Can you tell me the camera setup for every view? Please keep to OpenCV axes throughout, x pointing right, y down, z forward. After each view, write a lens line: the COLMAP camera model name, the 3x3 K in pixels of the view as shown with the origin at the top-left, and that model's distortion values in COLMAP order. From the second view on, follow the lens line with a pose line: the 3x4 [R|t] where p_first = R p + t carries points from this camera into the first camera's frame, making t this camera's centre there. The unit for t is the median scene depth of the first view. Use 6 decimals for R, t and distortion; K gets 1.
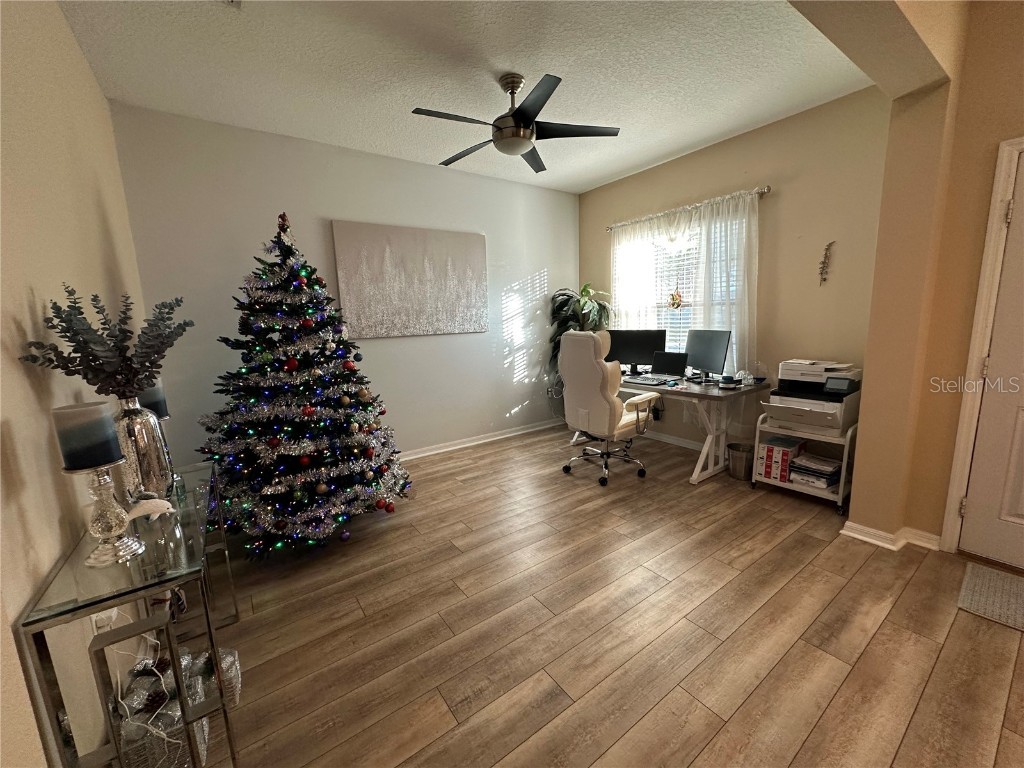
lens RADIAL K [[404.3, 0, 512.0], [0, 404.3, 384.0], [0, 0, 1]] dist [0.000014, 0.000272]
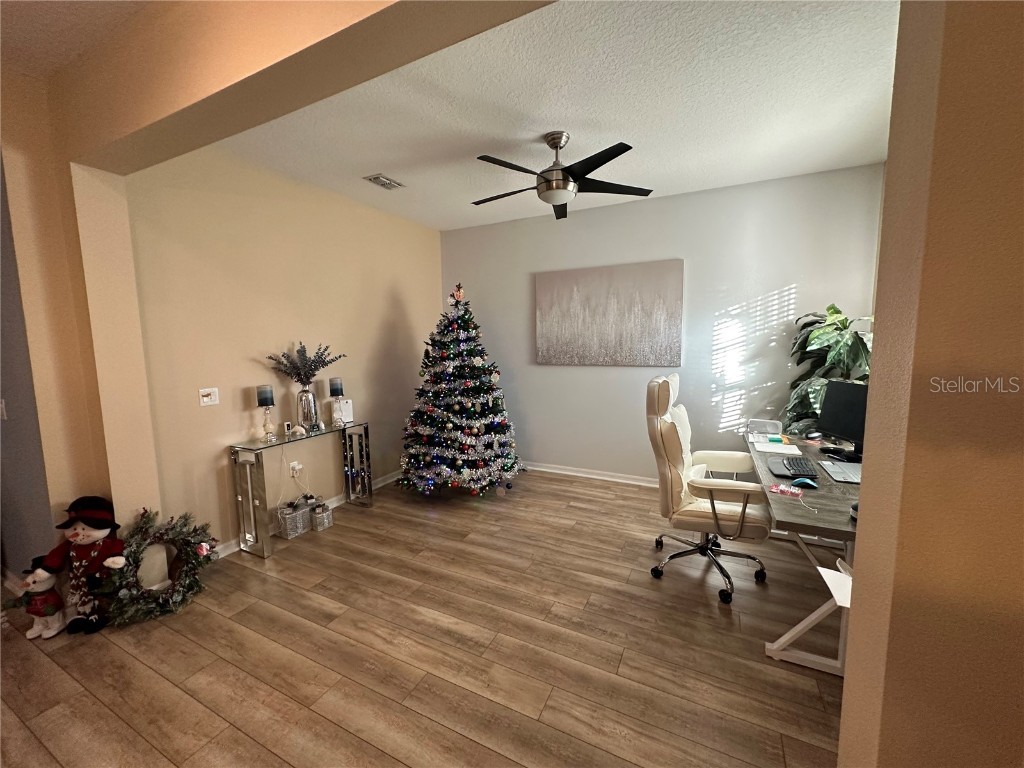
lens RADIAL K [[405.7, 0, 513.3], [0, 405.7, 386.1], [0, 0, 1]] dist [0.000546, 0.000119]
pose [[0.461617, 0.117257, -0.879296, 0.892943], [-0.140932, 0.988330, 0.057810, -0.137841], [0.875813, 0.097234, 0.472755, 0.441634]]
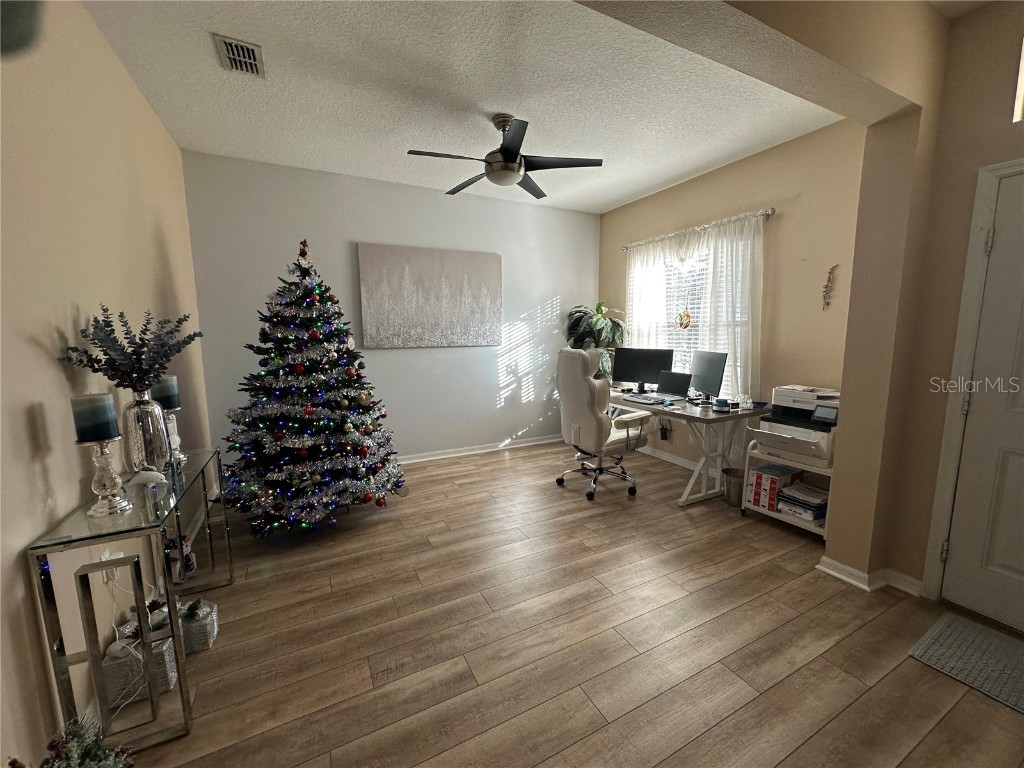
lens RADIAL K [[404.3, 0, 512.0], [0, 404.3, 384.0], [0, 0, 1]] dist [0.000014, 0.000272]
pose [[0.989406, 0.045429, -0.137883, 0.192297], [-0.049280, 0.998481, -0.024640, -0.007584], [0.136554, 0.031174, 0.990142, -0.057387]]
